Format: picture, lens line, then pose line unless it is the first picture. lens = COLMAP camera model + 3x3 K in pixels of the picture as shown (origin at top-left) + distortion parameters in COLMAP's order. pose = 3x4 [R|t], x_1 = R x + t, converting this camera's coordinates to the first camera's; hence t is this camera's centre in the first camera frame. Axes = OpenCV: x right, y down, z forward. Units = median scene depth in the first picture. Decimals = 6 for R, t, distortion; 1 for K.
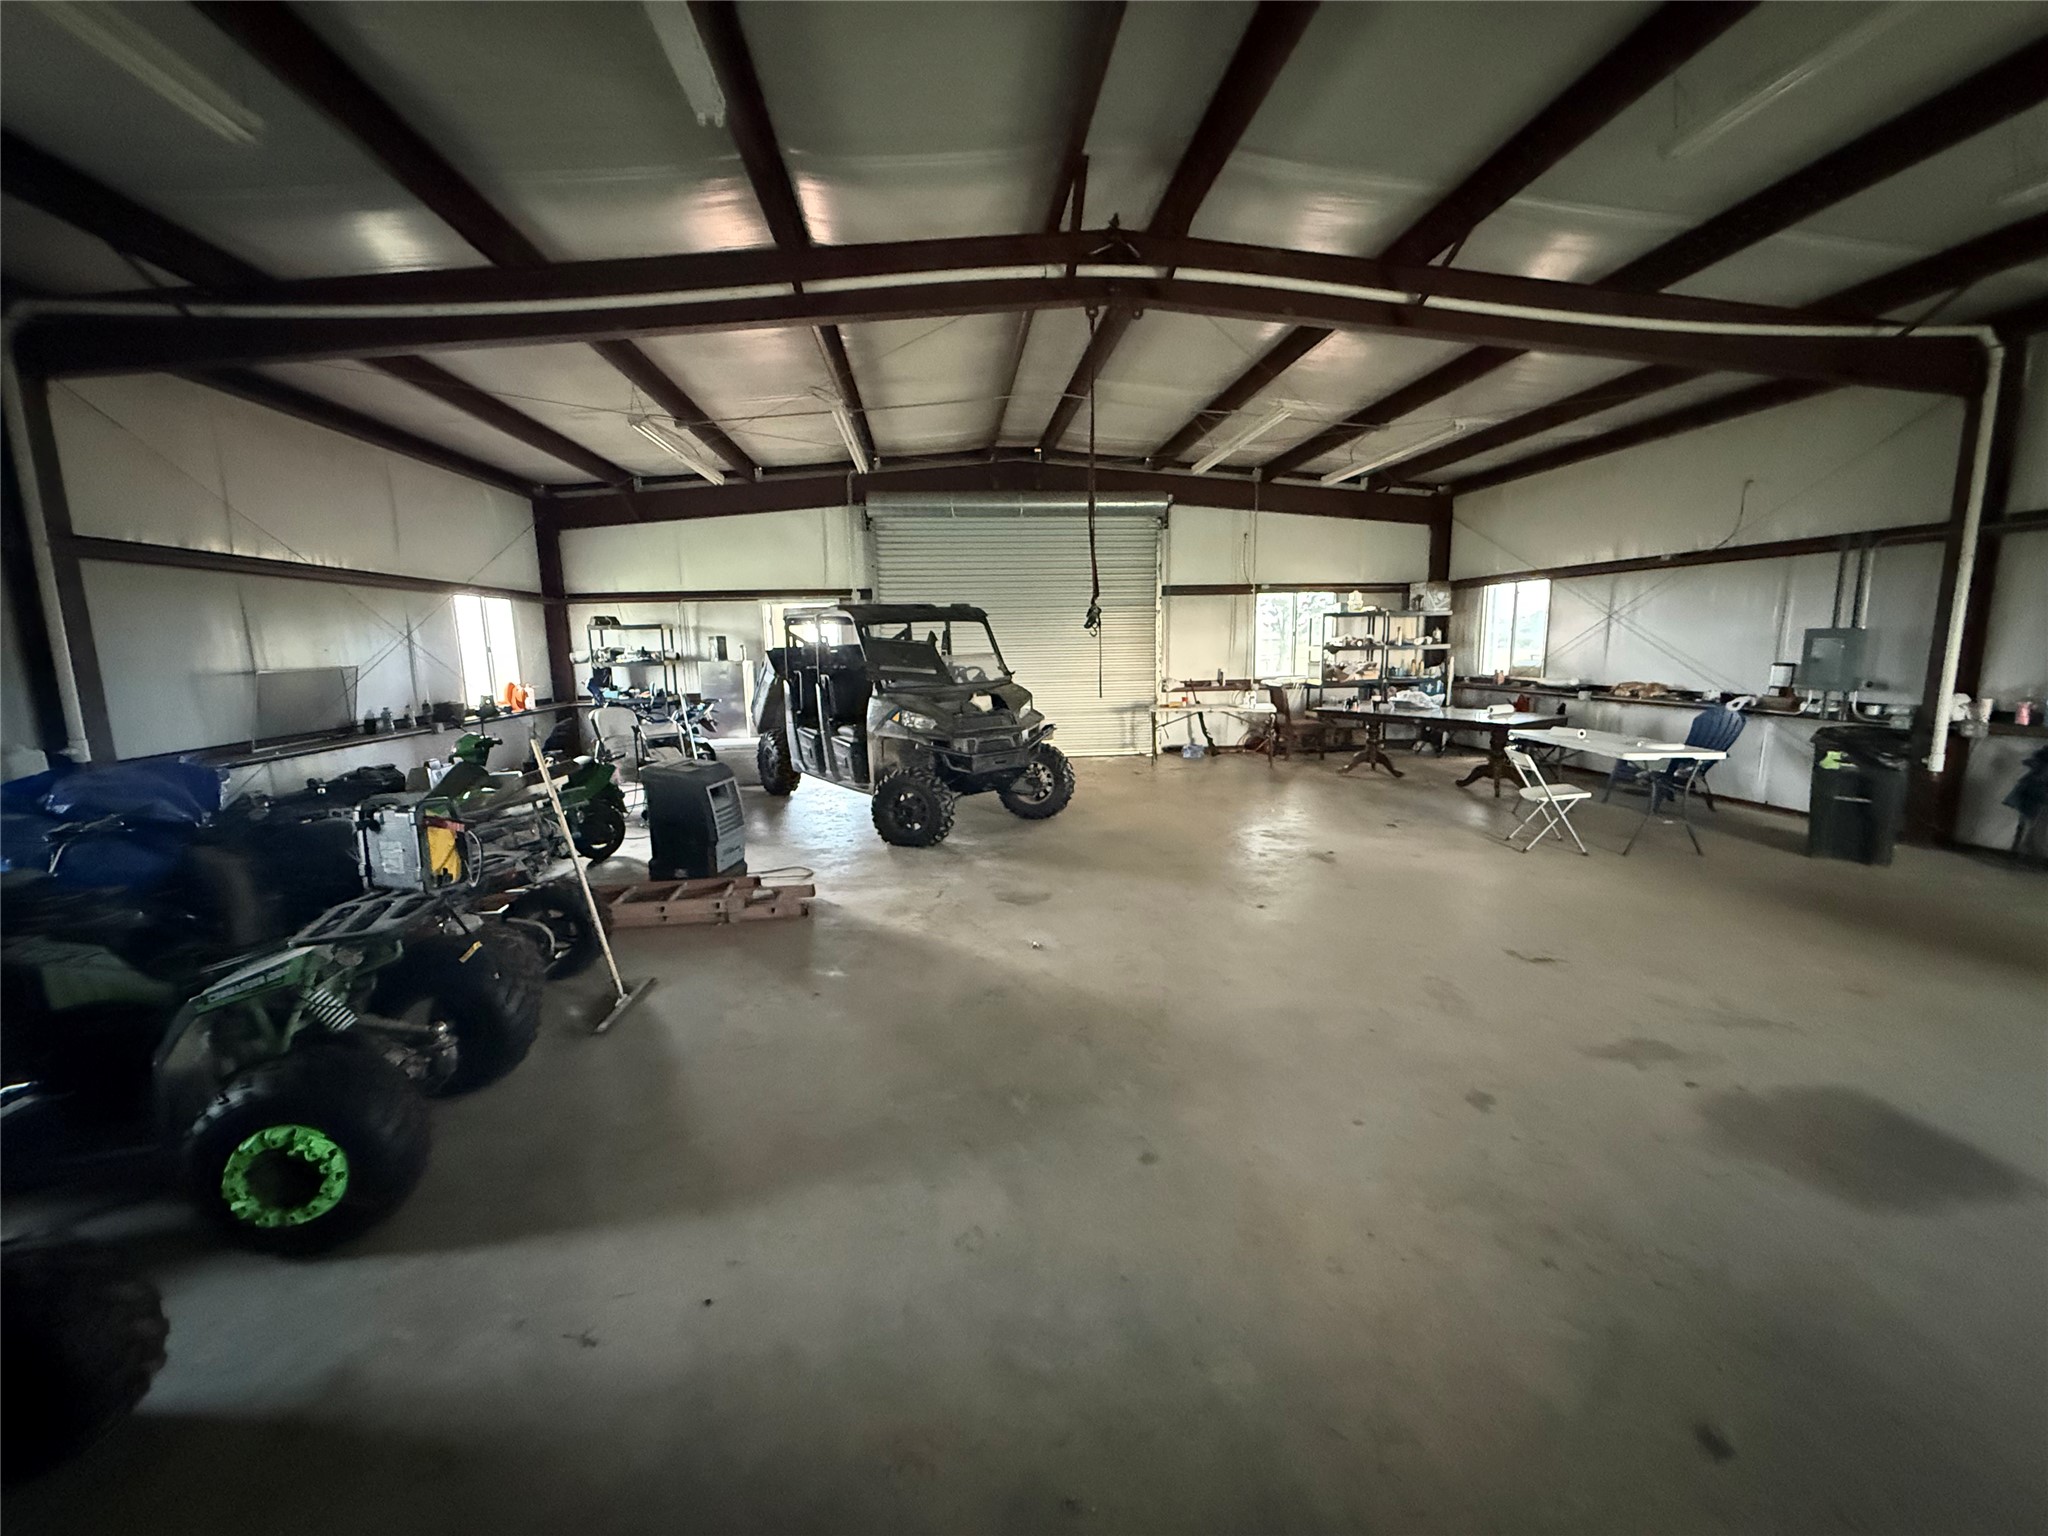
lens RADIAL K [[814.0, 0, 1024.0], [0, 814.0, 768.0], [0, 0, 1]] dist [0.001285, 0.000051]
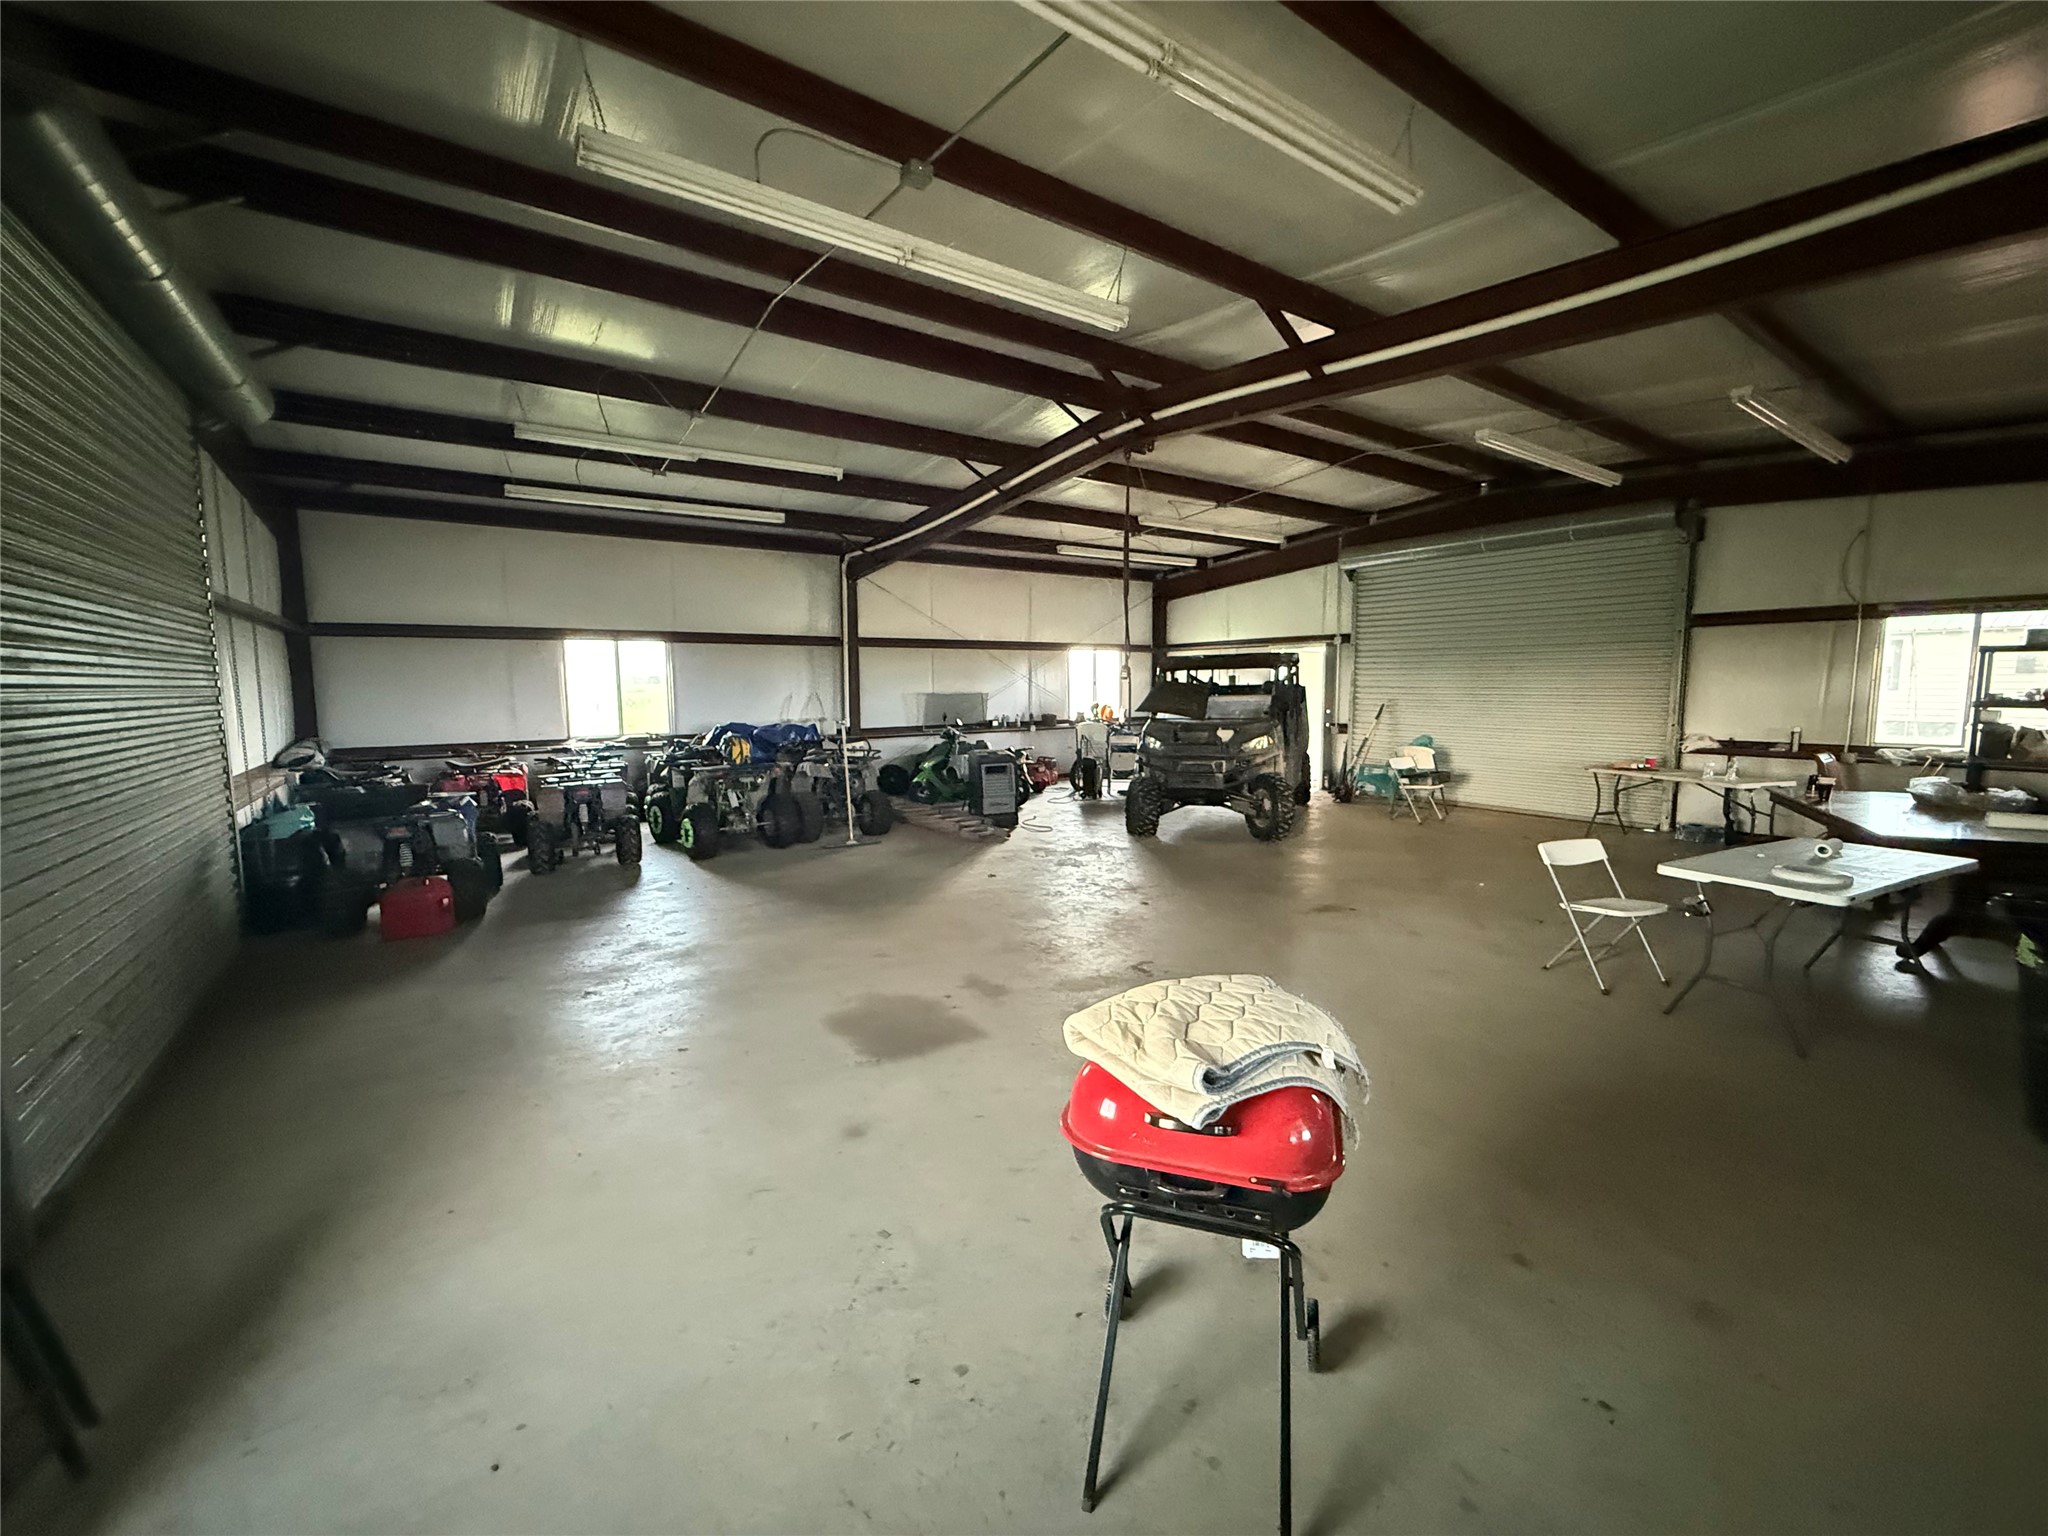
lens RADIAL K [[814.0, 0, 1024.0], [0, 814.0, 768.0], [0, 0, 1]] dist [0.001285, 0.000051]
pose [[0.497155, 0.107503, -0.860976, 0.789199], [-0.137744, 0.989490, 0.044011, -0.040851], [0.856658, 0.096714, 0.506738, 0.122919]]
